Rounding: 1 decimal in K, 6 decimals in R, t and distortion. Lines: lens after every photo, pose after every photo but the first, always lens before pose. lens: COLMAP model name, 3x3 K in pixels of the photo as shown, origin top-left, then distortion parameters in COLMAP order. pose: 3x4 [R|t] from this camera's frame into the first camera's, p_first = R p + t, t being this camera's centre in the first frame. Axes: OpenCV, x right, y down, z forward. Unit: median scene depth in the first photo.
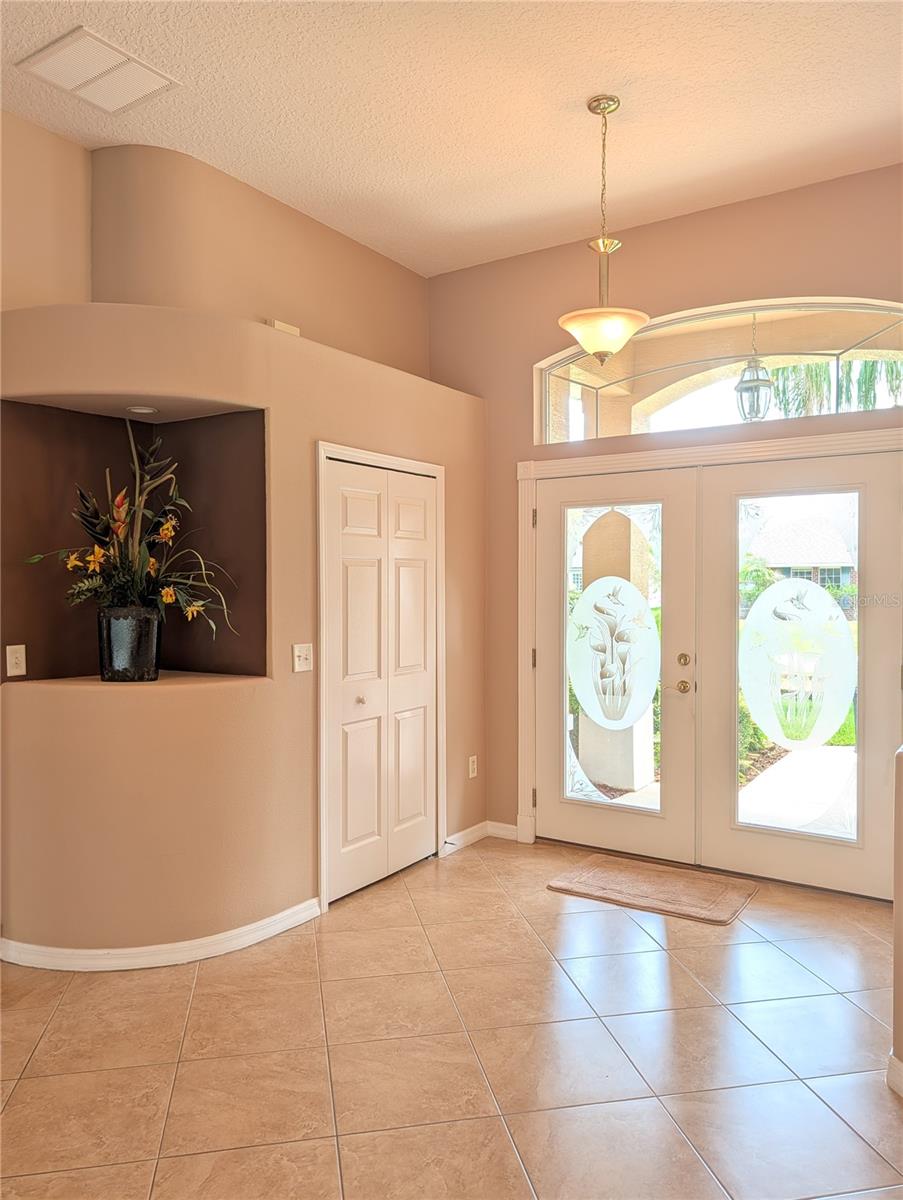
lens RADIAL K [[865.4, 0, 452.0], [0, 865.4, 599.9], [0, 0, 1]] dist [0.016003, -0.010607]
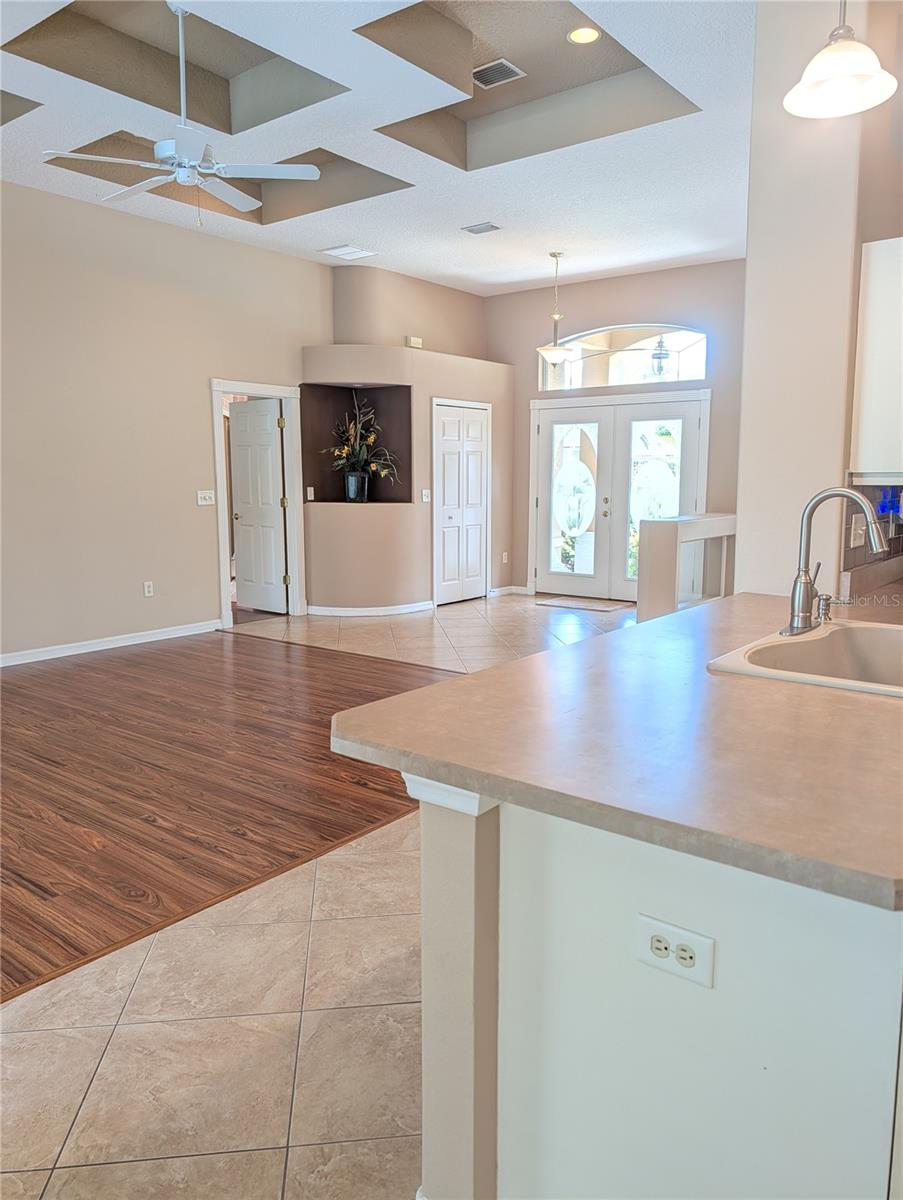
lens RADIAL K [[865.4, 0, 452.0], [0, 865.4, 599.9], [0, 0, 1]] dist [0.016003, -0.010607]
pose [[0.996775, 0.013906, -0.079028, 0.082981], [-0.003882, 0.992073, 0.125603, 0.055815], [0.080148, -0.124891, 0.988928, -1.336025]]
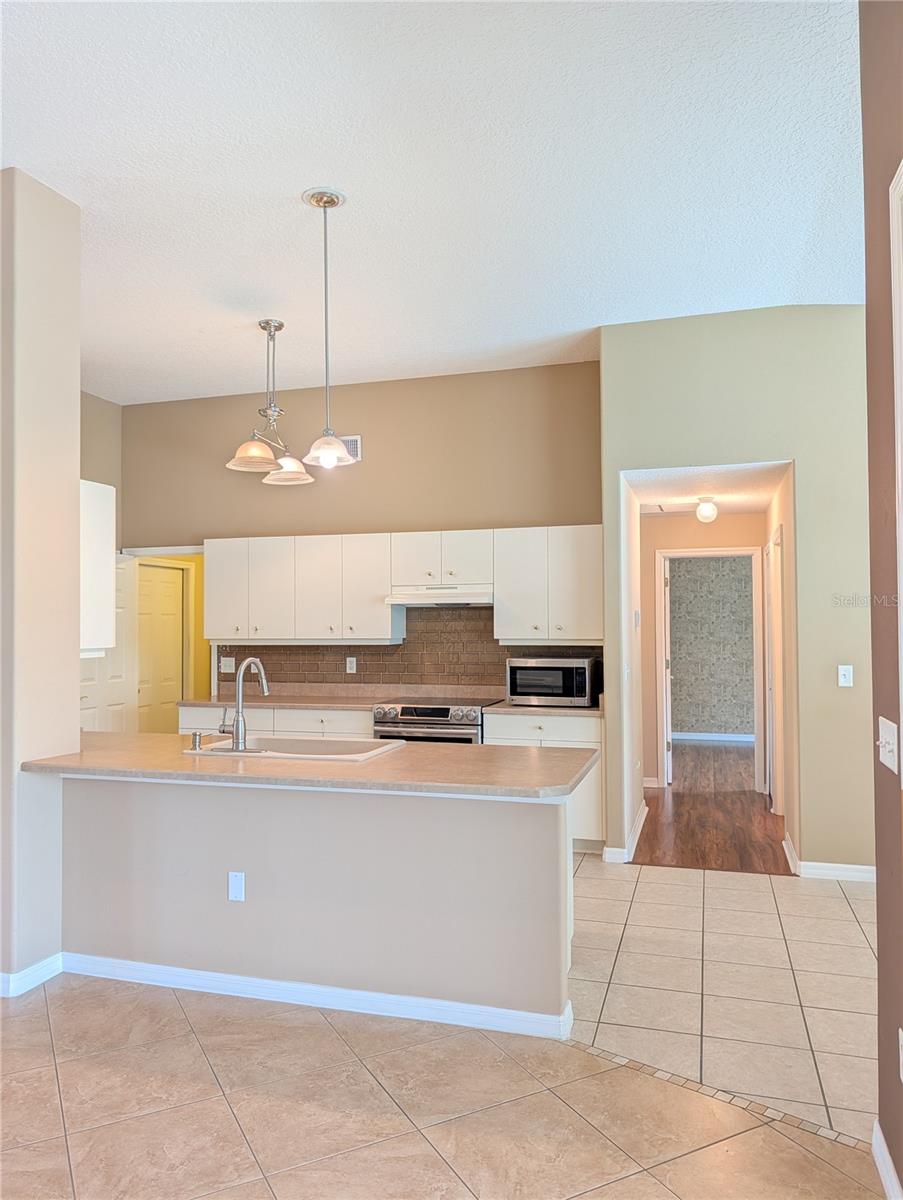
lens RADIAL K [[838.8, 0, 455.3], [0, 838.8, 615.0], [0, 0, 1]] dist [0.063101, -0.076154]
pose [[-0.287297, 0.012388, 0.957761, -0.754022], [0.023787, 0.999700, -0.005795, 0.009991], [-0.957546, 0.021117, -0.287505, -0.600120]]
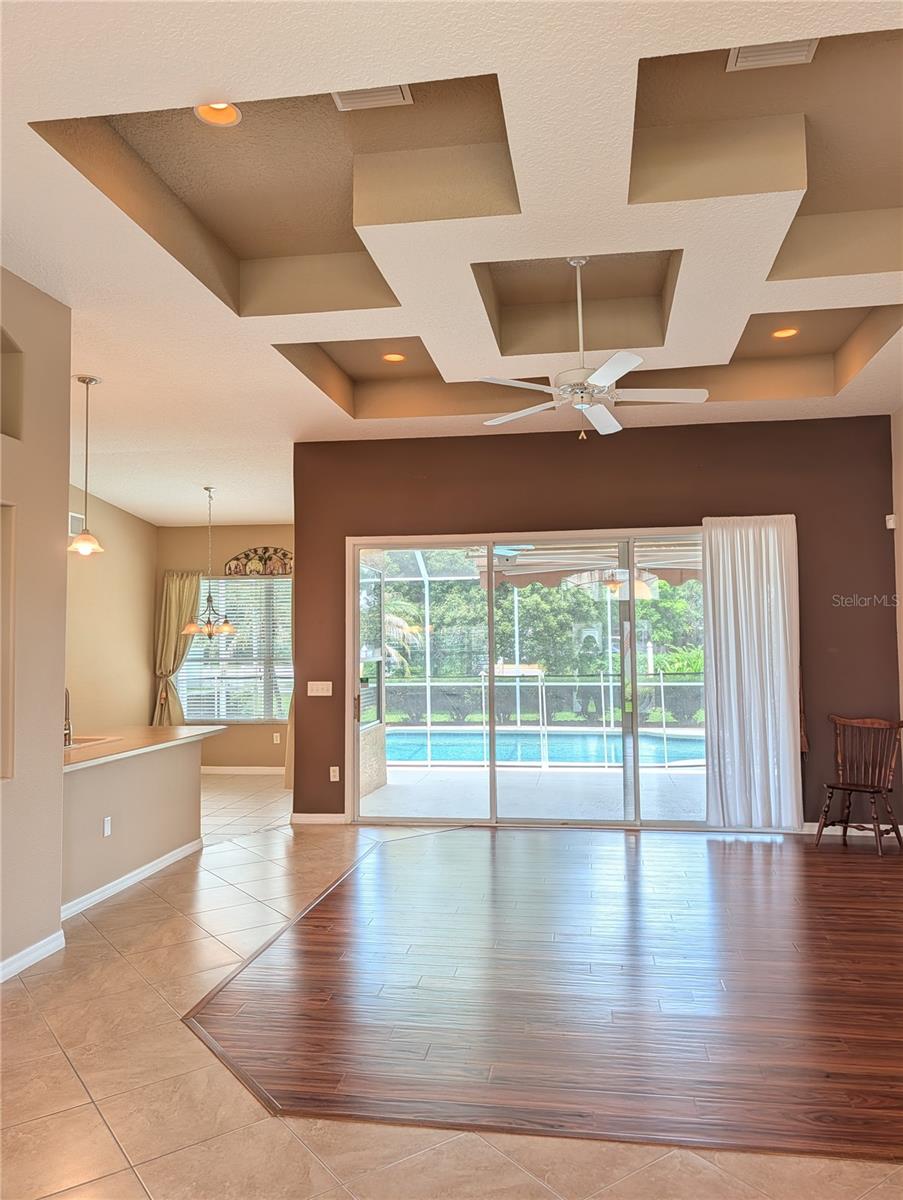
lens RADIAL K [[876.3, 0, 466.9], [0, 876.3, 588.2], [0, 0, 1]] dist [0.020809, -0.018800]
pose [[-0.909000, -0.018765, -0.416374, 0.317286], [0.002081, 0.998769, -0.049556, -0.030260], [0.416792, -0.045913, -0.907842, 1.027526]]
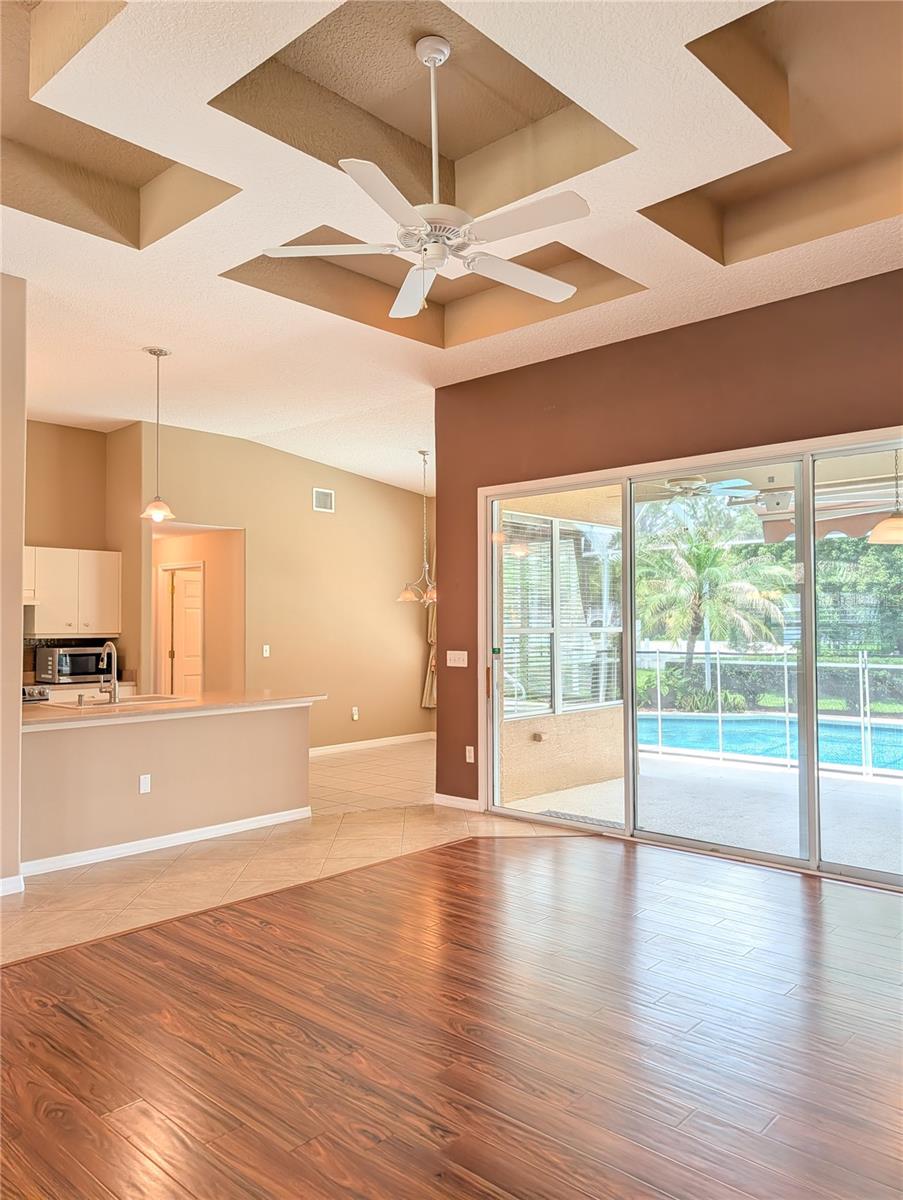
lens RADIAL K [[873.5, 0, 454.4], [0, 873.5, 597.6], [0, 0, 1]] dist [-0.001884, -0.000882]
pose [[-0.987976, 0.008875, 0.154353, -0.549580], [0.007122, 0.999904, -0.011905, -0.003942], [-0.154444, -0.010663, -0.987944, 0.820916]]
